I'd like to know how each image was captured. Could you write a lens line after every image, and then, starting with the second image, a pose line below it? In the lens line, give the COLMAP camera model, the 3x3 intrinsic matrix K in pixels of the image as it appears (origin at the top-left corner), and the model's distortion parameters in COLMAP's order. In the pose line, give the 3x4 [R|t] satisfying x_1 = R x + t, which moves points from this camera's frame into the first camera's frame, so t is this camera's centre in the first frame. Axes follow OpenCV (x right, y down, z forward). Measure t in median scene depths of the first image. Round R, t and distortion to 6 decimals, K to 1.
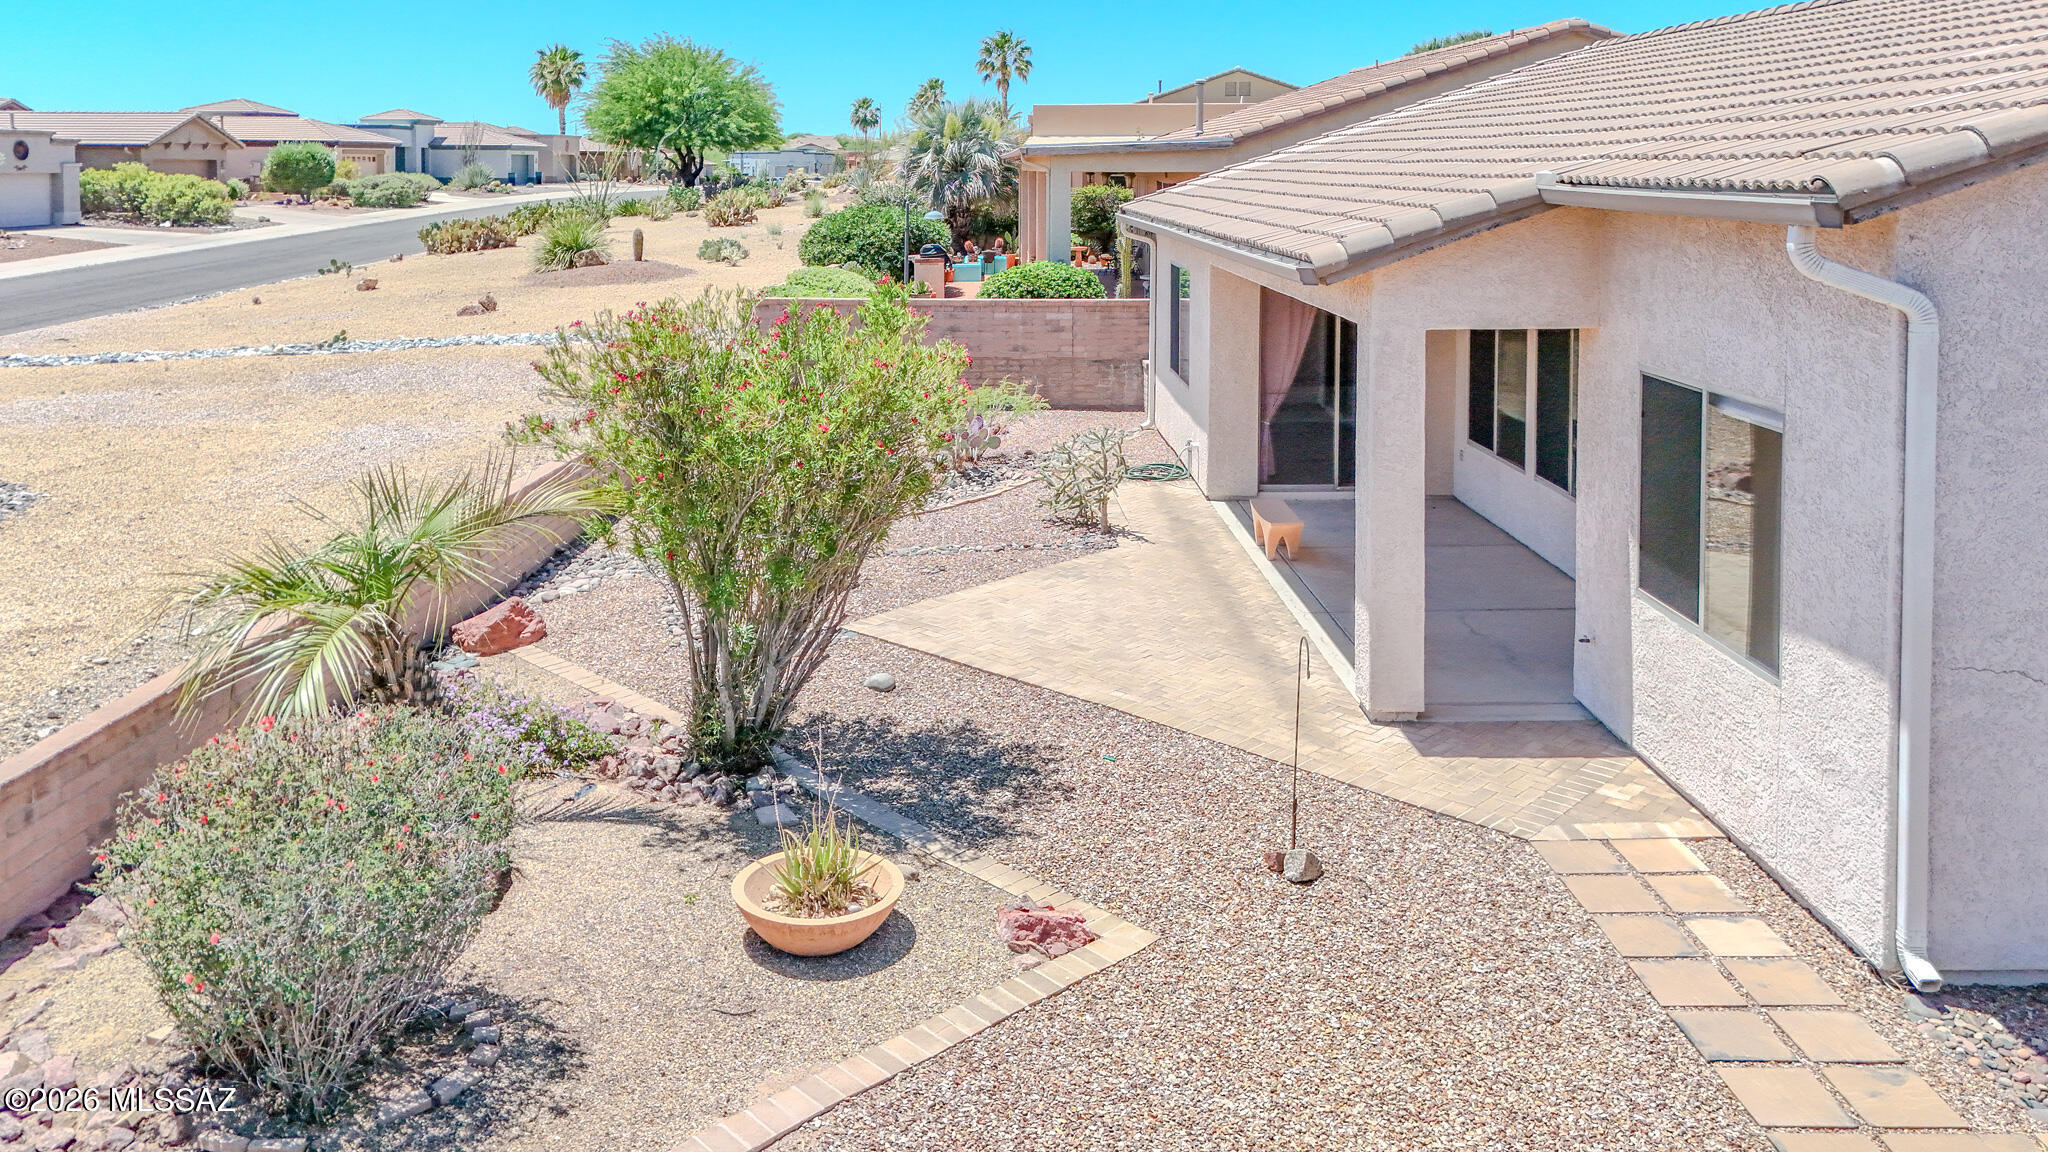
lens RADIAL K [[1507.7, 0, 1024.0], [0, 1507.7, 576.0], [0, 0, 1]] dist [0.057137, -0.038801]
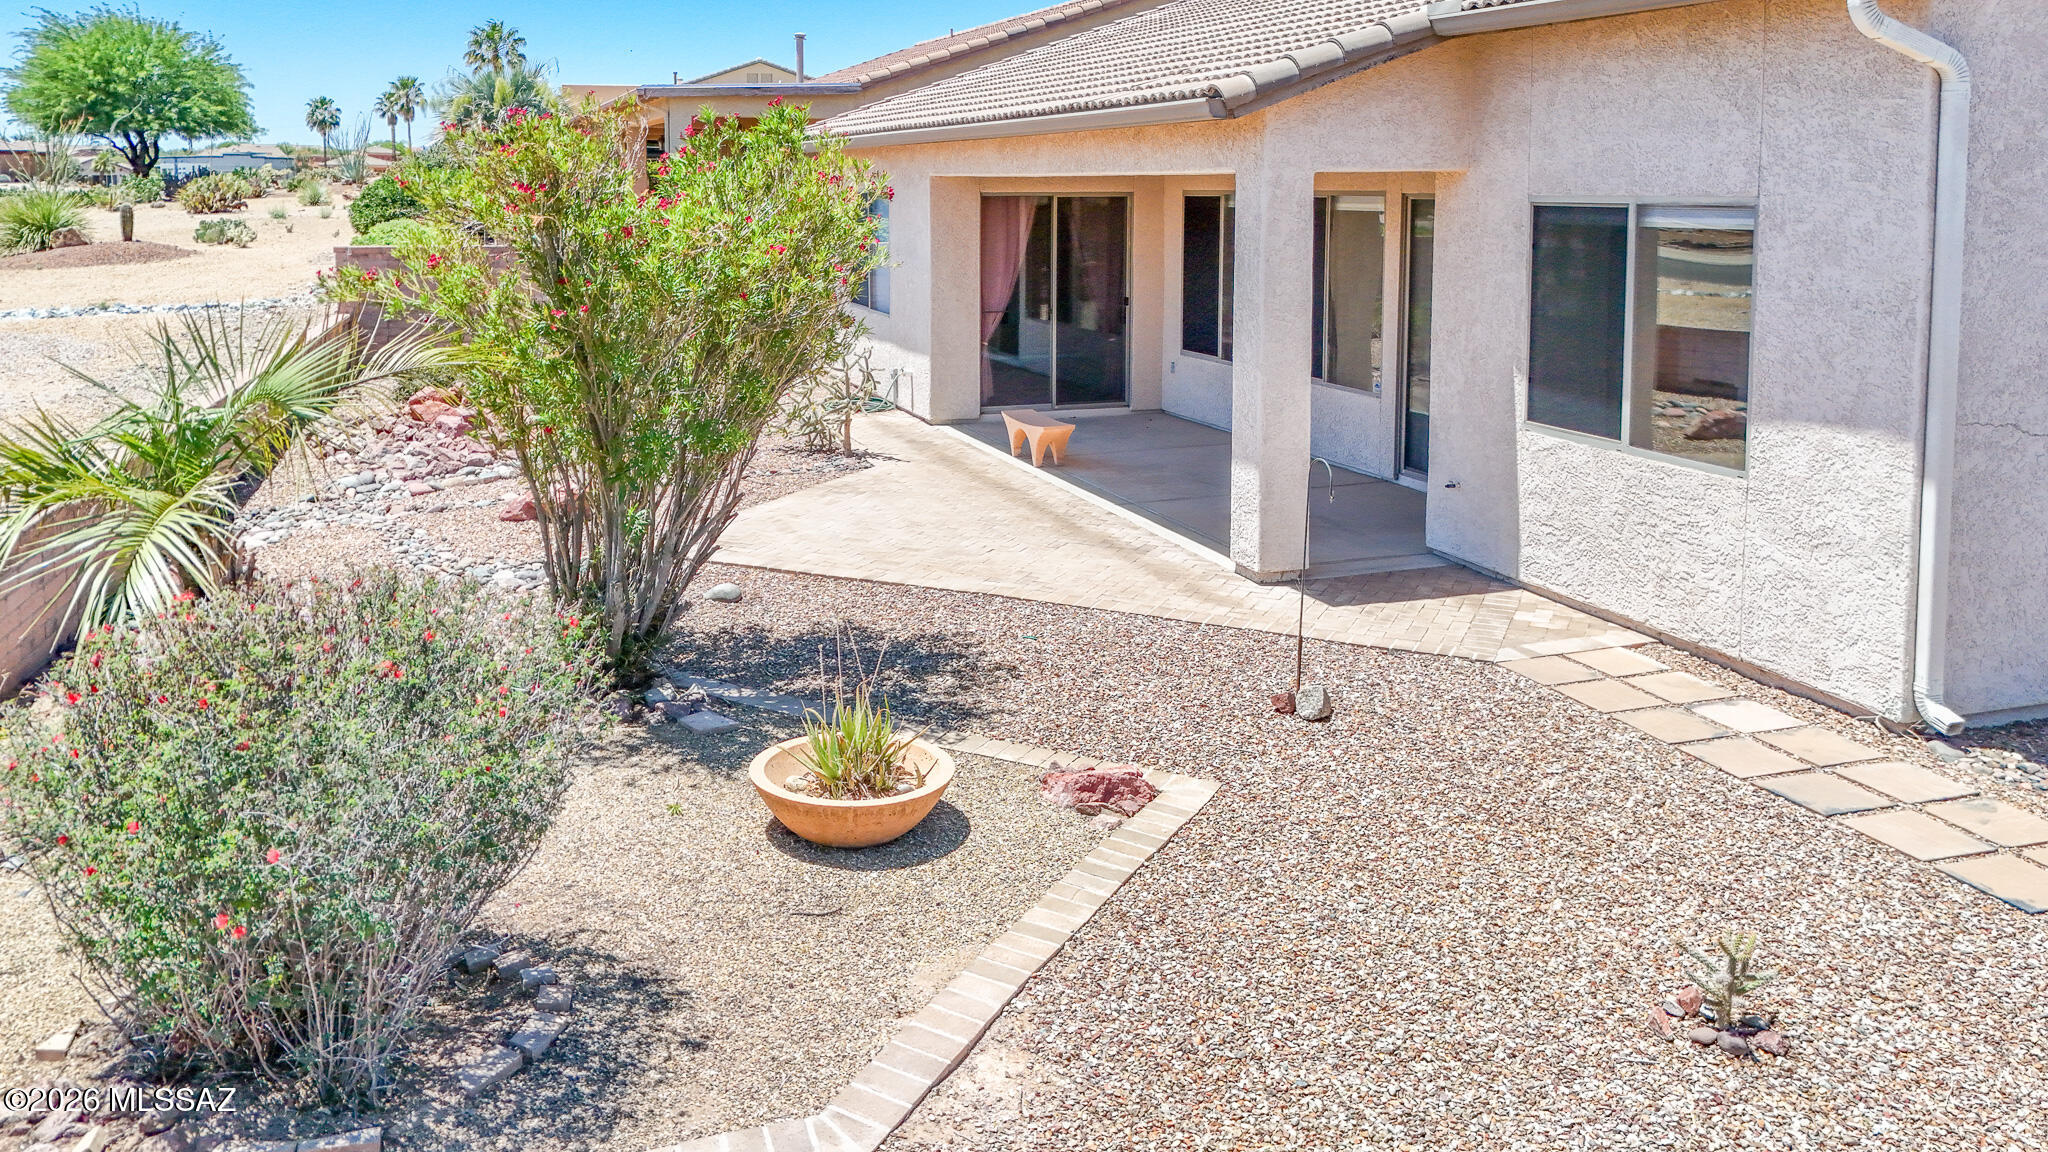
lens RADIAL K [[1467.1, 0, 1024.0], [0, 1467.1, 576.0], [0, 0, 1]] dist [0.095409, -0.107907]
pose [[0.956492, -0.074511, 0.282083, -0.293885], [0.070742, 0.997217, 0.023535, 0.089681], [-0.283051, -0.002556, 0.959101, 0.186006]]
